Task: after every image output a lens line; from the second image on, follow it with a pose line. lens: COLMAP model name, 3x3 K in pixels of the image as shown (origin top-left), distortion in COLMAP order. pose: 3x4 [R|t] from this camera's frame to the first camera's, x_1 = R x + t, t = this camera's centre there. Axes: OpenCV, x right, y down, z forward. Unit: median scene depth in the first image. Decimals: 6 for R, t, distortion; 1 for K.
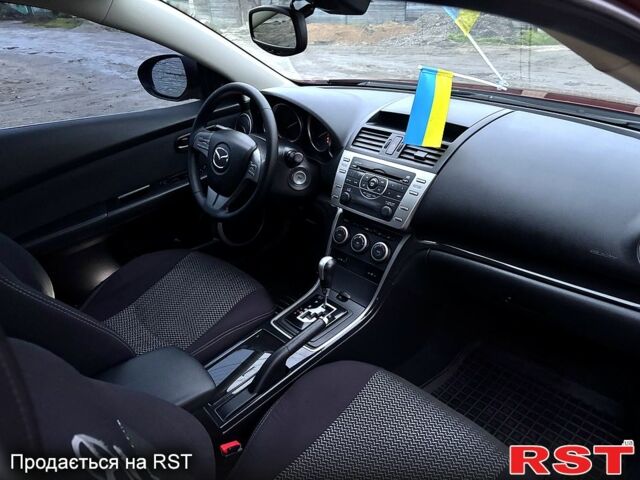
lens RADIAL K [[493.8, 0, 322.7], [0, 493.8, 237.9], [0, 0, 1]] dist [0.061000, -0.069428]
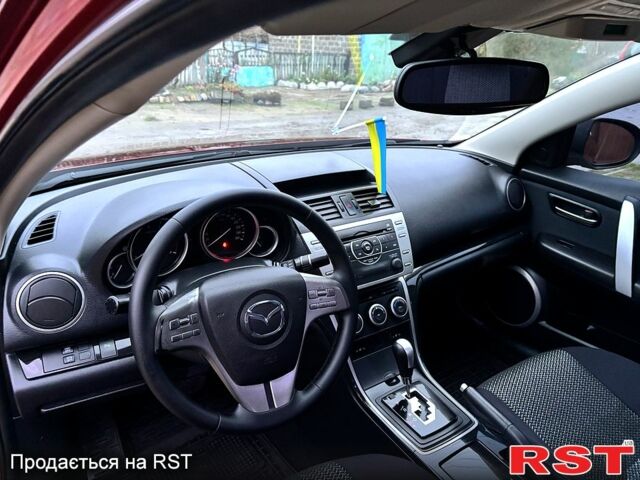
lens RADIAL K [[493.8, 0, 322.7], [0, 493.8, 237.9], [0, 0, 1]] dist [0.061000, -0.069428]
pose [[0.115968, -0.321891, 0.939648, -0.771411], [0.417916, 0.874028, 0.247834, -0.391692], [-0.901053, 0.363953, 0.235883, 0.862998]]
